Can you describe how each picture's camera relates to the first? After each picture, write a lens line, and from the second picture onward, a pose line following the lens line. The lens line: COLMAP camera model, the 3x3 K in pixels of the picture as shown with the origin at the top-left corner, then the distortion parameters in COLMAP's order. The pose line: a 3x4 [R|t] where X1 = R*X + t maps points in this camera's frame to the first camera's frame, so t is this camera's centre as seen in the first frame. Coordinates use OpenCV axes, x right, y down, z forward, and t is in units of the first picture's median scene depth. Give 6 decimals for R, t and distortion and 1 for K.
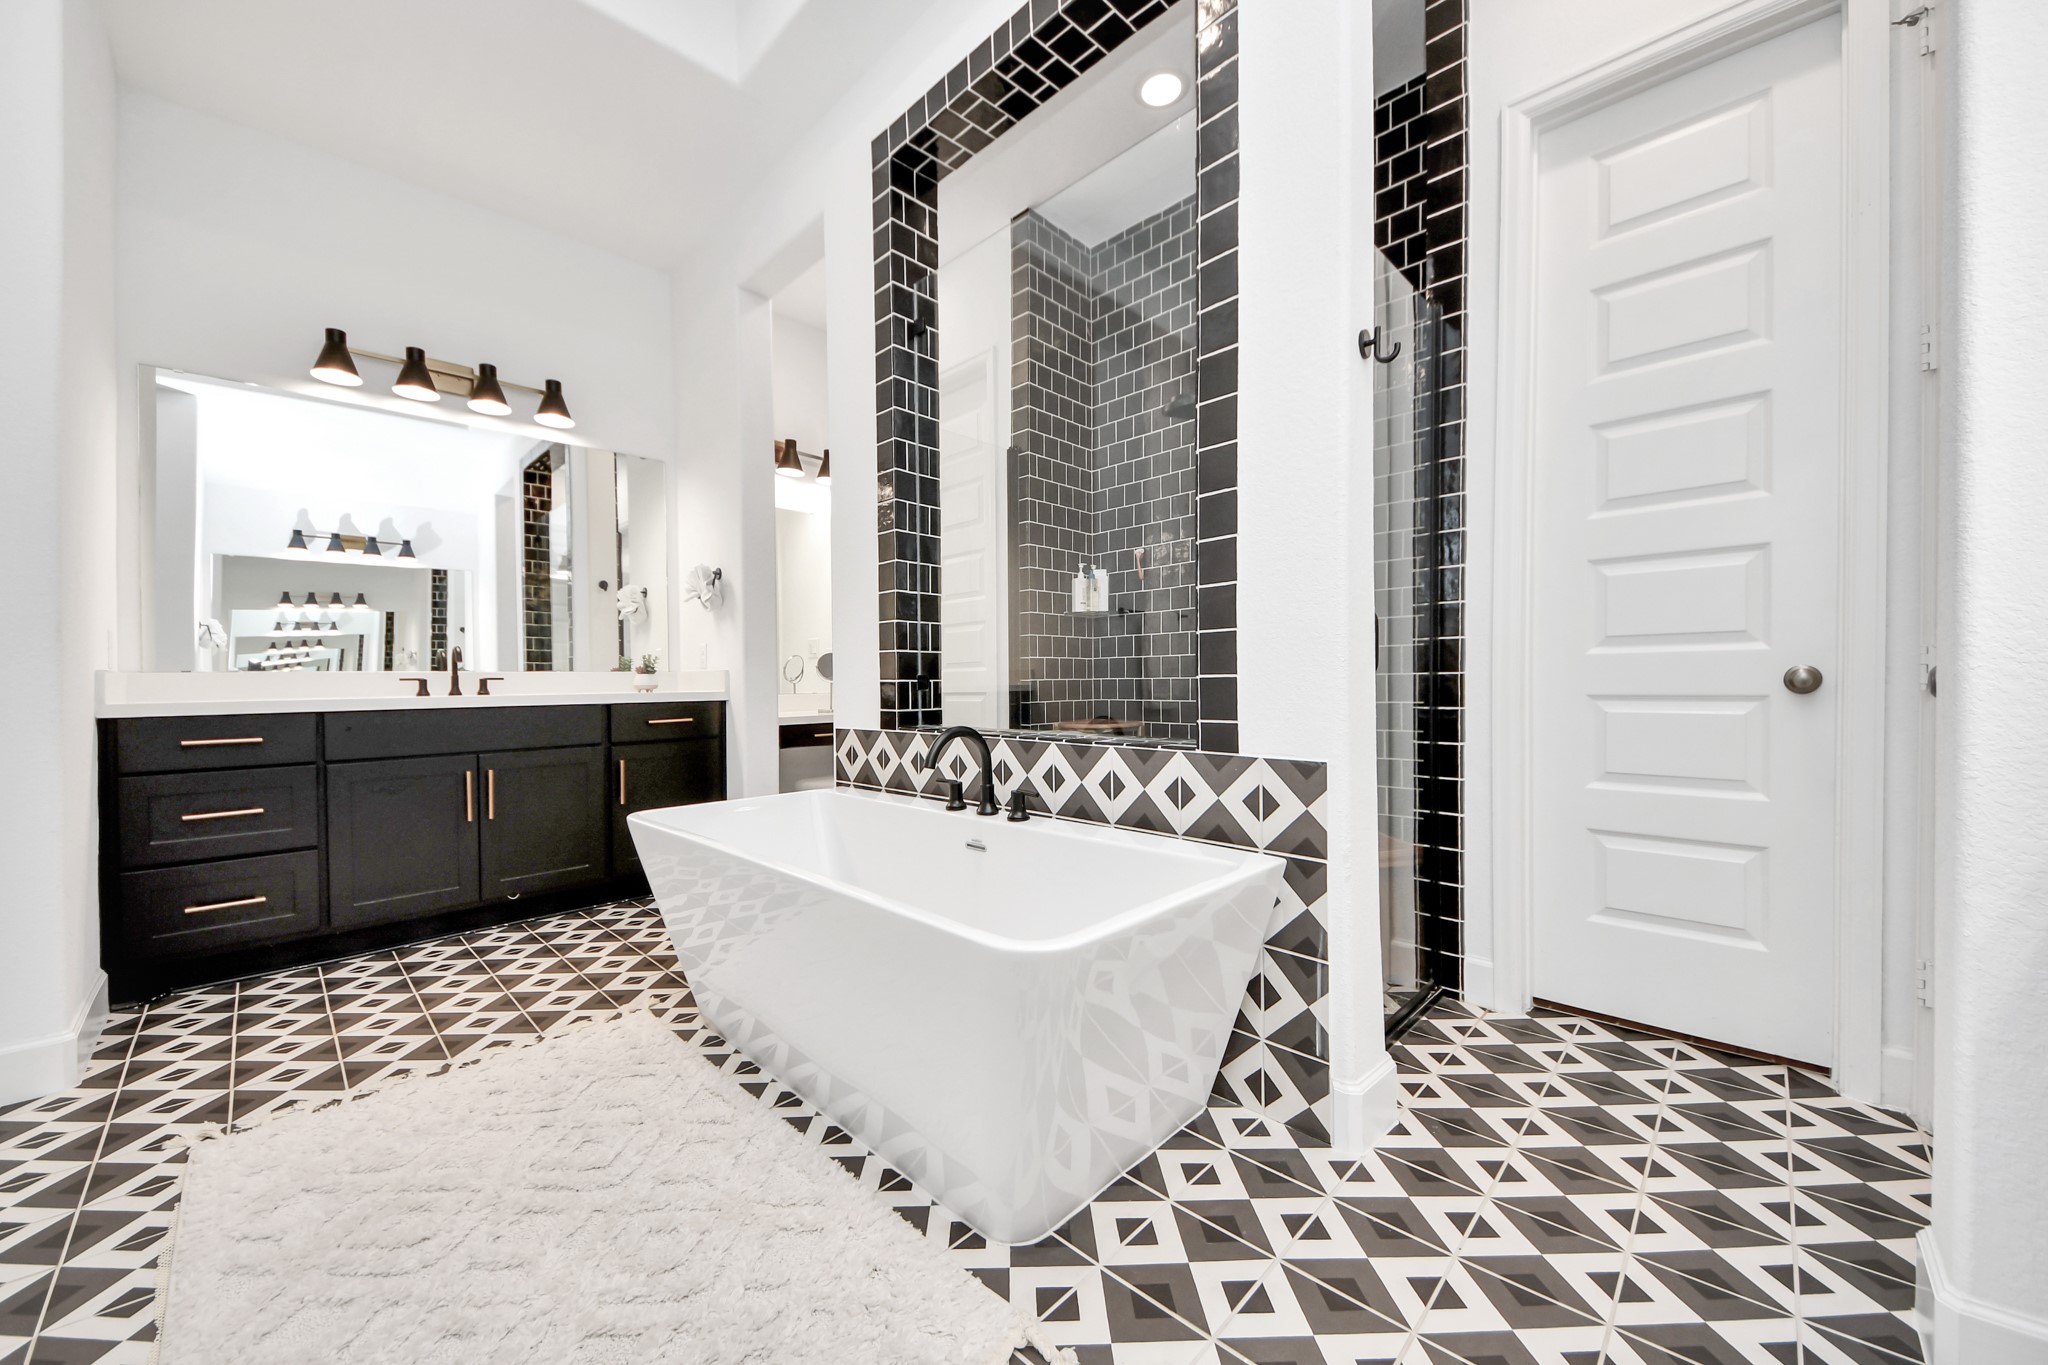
lens RADIAL K [[785.8, 0, 1022.6], [0, 785.8, 675.1], [0, 0, 1]] dist [-0.033288, -0.000170]
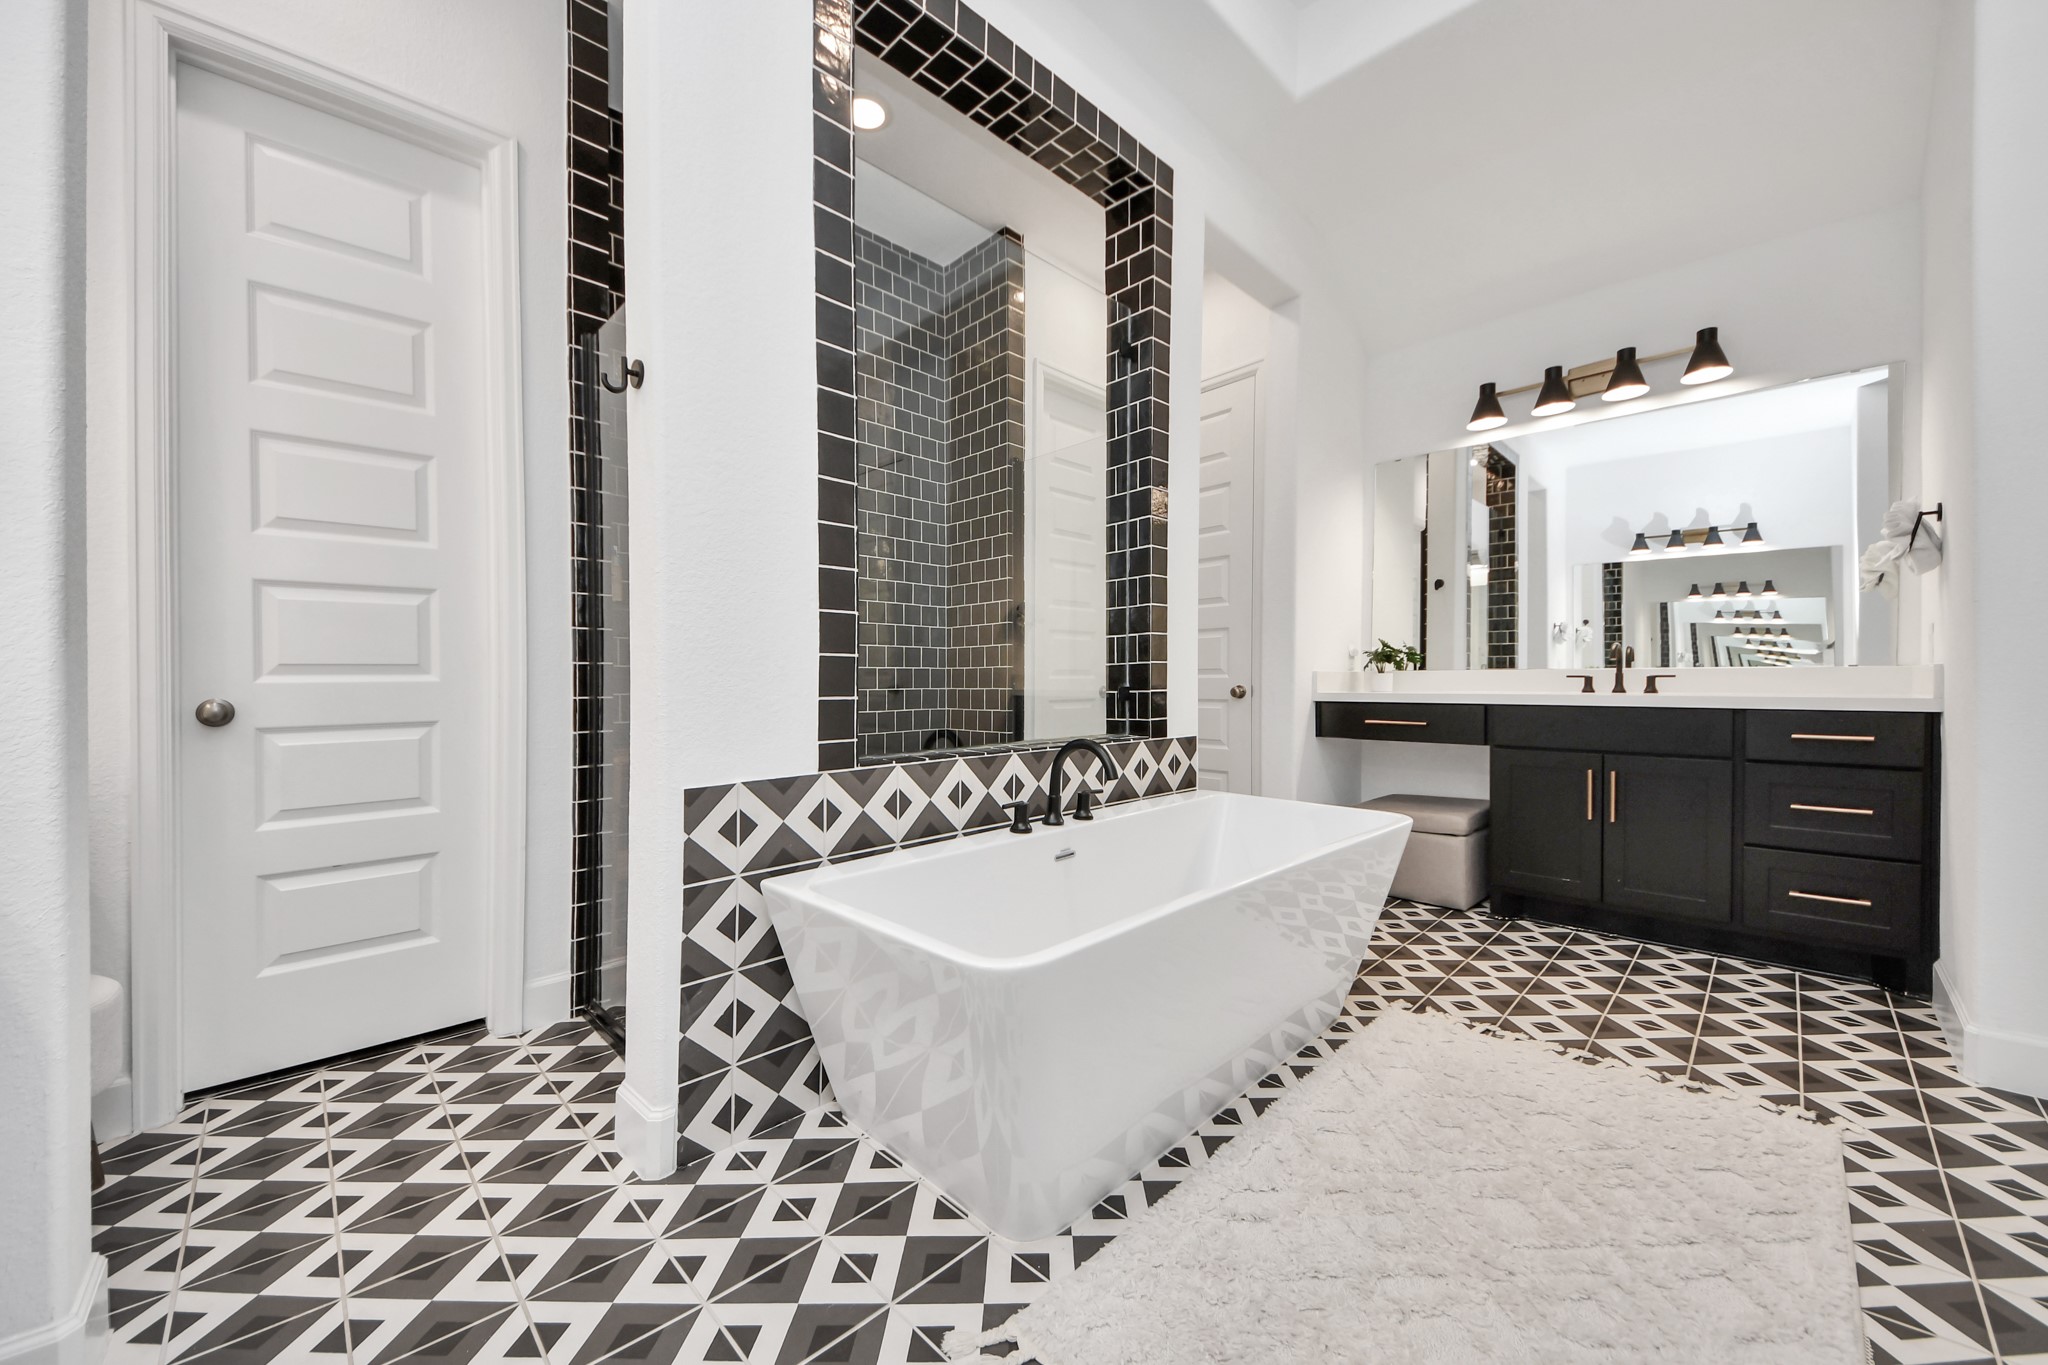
lens RADIAL K [[726.5, 0, 1024.0], [0, 726.5, 682.5], [0, 0, 1]] dist [-0.025289, 0.000050]
pose [[-0.006670, 0.021408, 0.999749, -0.368782], [0.011663, 0.999704, -0.021329, 0.004065], [-0.999910, 0.011518, -0.006917, 0.384489]]
